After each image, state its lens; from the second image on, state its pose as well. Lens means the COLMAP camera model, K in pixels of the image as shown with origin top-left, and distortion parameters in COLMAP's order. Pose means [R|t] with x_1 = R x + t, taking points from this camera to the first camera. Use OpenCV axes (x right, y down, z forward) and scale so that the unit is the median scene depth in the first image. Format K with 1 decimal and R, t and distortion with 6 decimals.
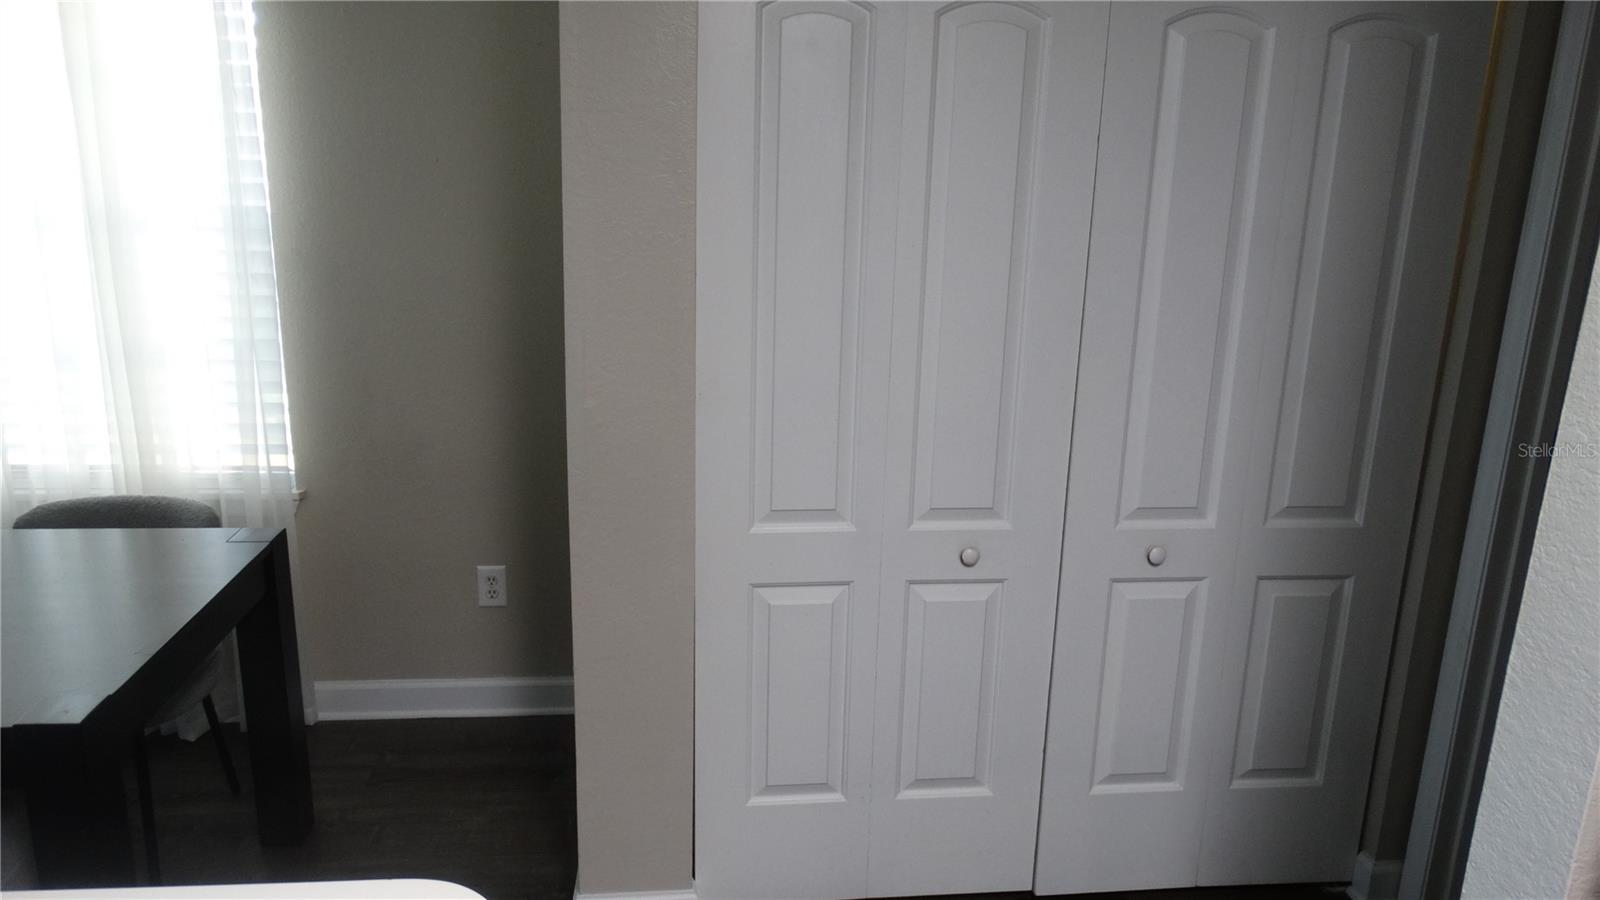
lens RADIAL K [[1144.1, 0, 798.9], [0, 1144.1, 451.2], [0, 0, 1]] dist [-0.001947, -0.000603]
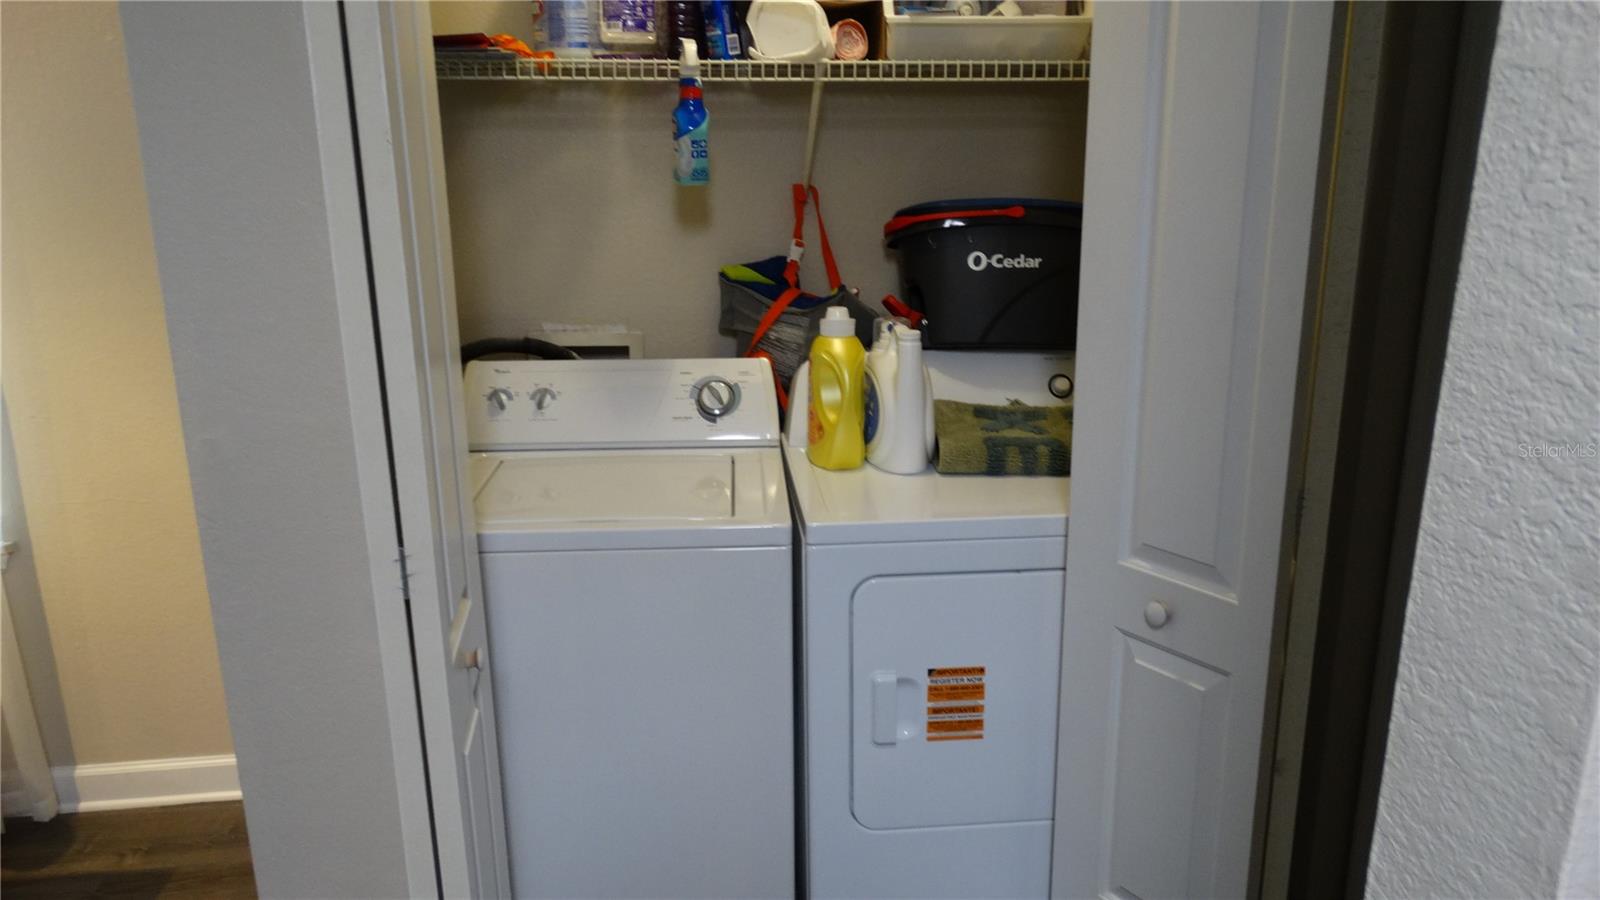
lens RADIAL K [[1144.1, 0, 801.1], [0, 1144.1, 449.6], [0, 0, 1]] dist [-0.001947, -0.000603]
pose [[0.999468, -0.027284, 0.017851, 0.362846], [0.027487, 0.999559, -0.011236, -0.021761], [-0.017537, 0.011721, 0.999778, 0.474351]]
